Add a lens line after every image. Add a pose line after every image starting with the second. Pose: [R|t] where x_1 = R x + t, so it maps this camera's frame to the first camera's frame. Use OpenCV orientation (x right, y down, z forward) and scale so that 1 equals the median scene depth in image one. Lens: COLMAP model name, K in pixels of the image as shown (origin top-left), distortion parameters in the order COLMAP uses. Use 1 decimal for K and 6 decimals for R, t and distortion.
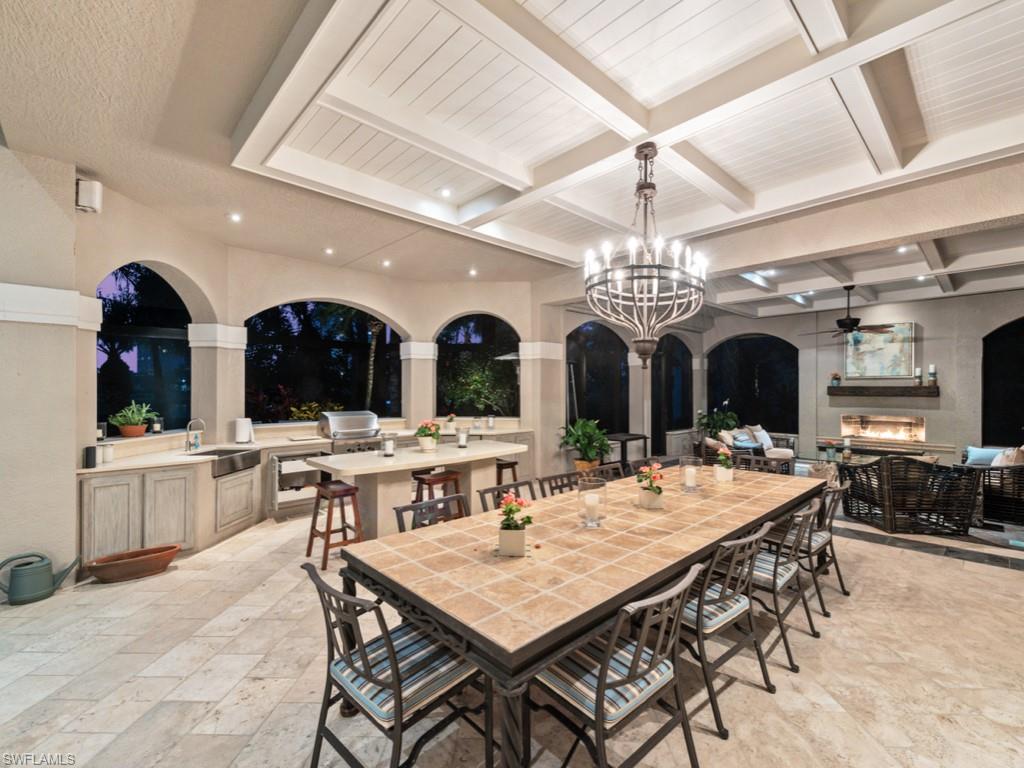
lens RADIAL K [[449.3, 0, 509.5], [0, 449.3, 388.1], [0, 0, 1]] dist [0.000703, -0.000306]
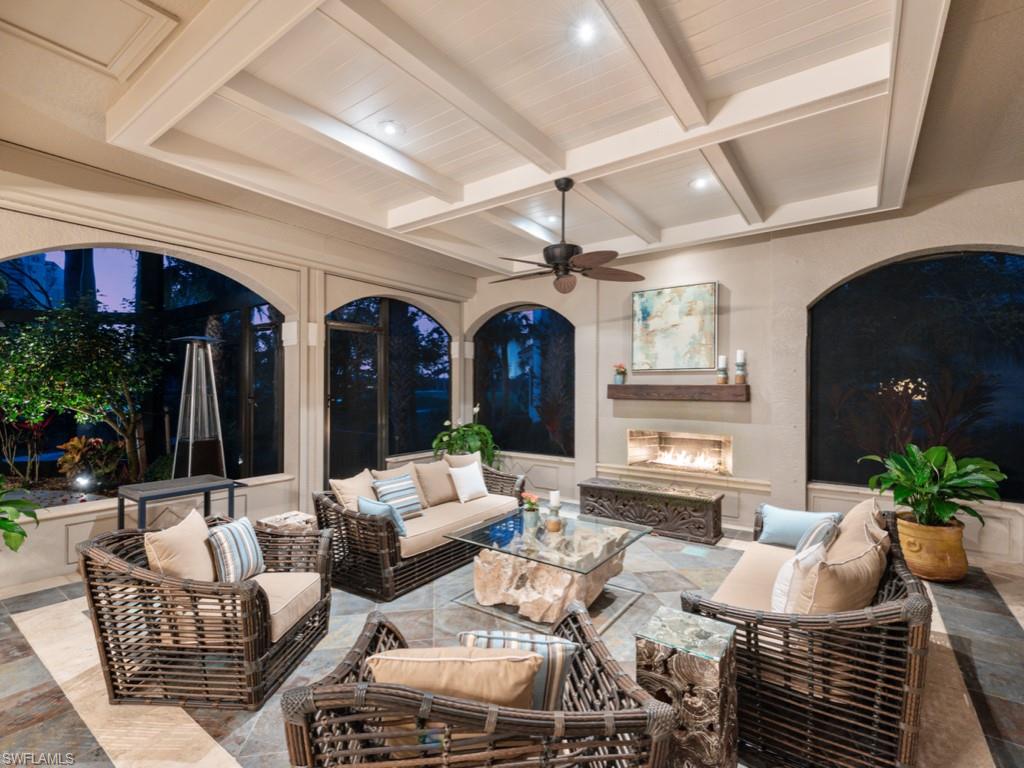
lens RADIAL K [[477.7, 0, 513.7], [0, 477.7, 384.3], [0, 0, 1]] dist [0.003412, 0.000179]
pose [[0.980178, 0.007906, 0.197963, 0.486211], [-0.005853, 0.999923, -0.010953, 0.003924], [-0.198034, 0.009577, 0.980148, 0.401454]]
